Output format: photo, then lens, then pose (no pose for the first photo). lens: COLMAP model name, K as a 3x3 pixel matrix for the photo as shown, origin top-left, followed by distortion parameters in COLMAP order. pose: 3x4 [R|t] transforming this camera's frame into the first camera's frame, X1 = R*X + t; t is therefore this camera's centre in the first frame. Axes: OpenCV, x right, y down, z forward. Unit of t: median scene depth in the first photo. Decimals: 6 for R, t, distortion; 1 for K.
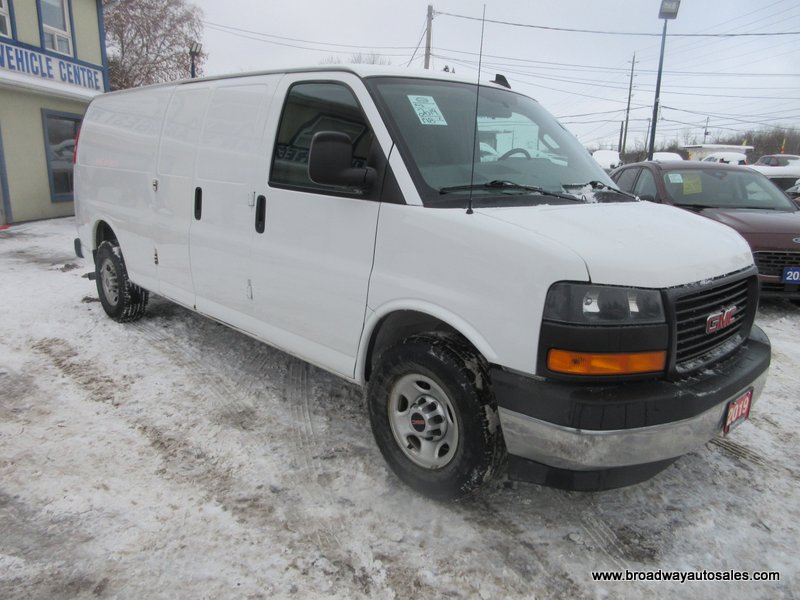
lens RADIAL K [[607.9, 0, 400.0], [0, 607.9, 300.0], [0, 0, 1]] dist [0.006083, 0.001062]
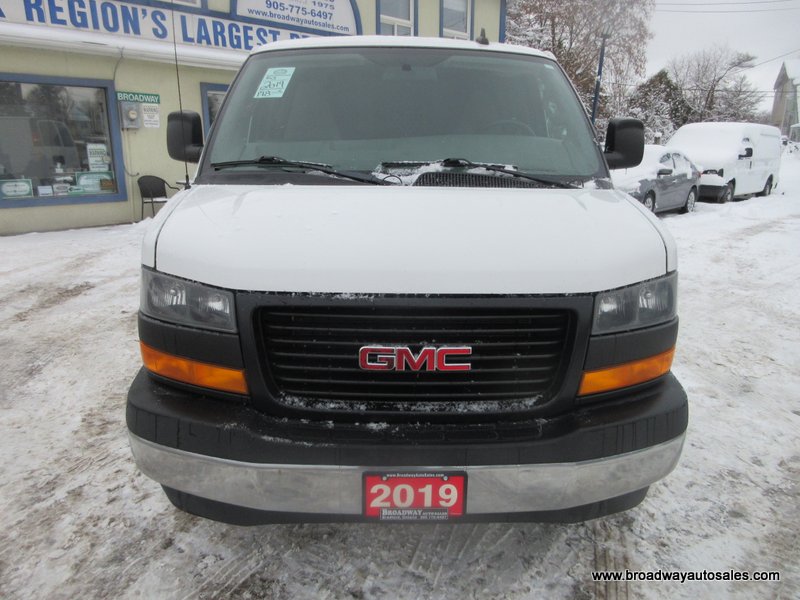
lens RADIAL K [[607.9, 0, 400.0], [0, 607.9, 300.0], [0, 0, 1]] dist [0.006083, 0.001062]
pose [[0.736168, 0.151769, -0.659562, 0.968092], [-0.138385, 0.987698, 0.072816, -0.081513], [0.662500, 0.037669, 0.748114, 0.481976]]
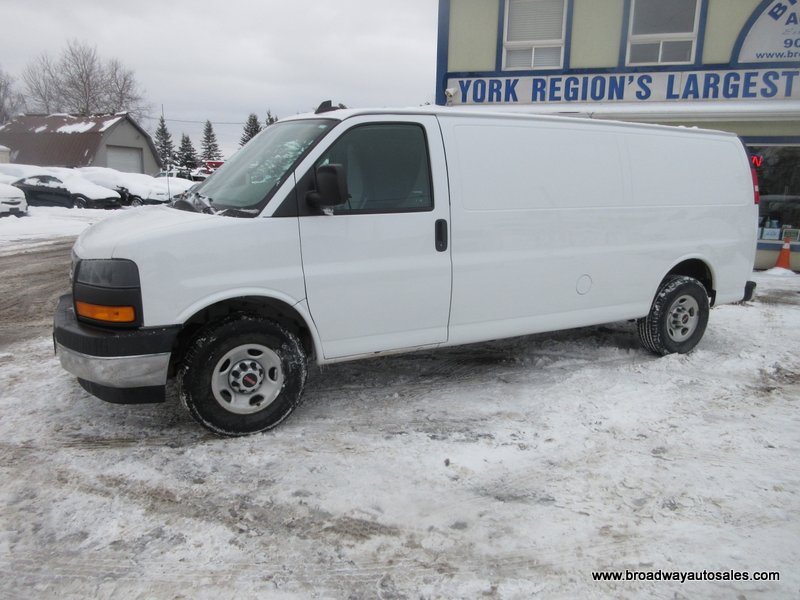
lens RADIAL K [[603.9, 0, 396.5], [0, 603.9, 298.5], [0, 0, 1]] dist [0.014823, 0.004418]
pose [[-0.265590, 0.147426, -0.952747, 1.741704], [-0.239893, 0.947050, 0.213418, -0.428432], [0.933763, 0.285239, -0.216161, 2.088034]]
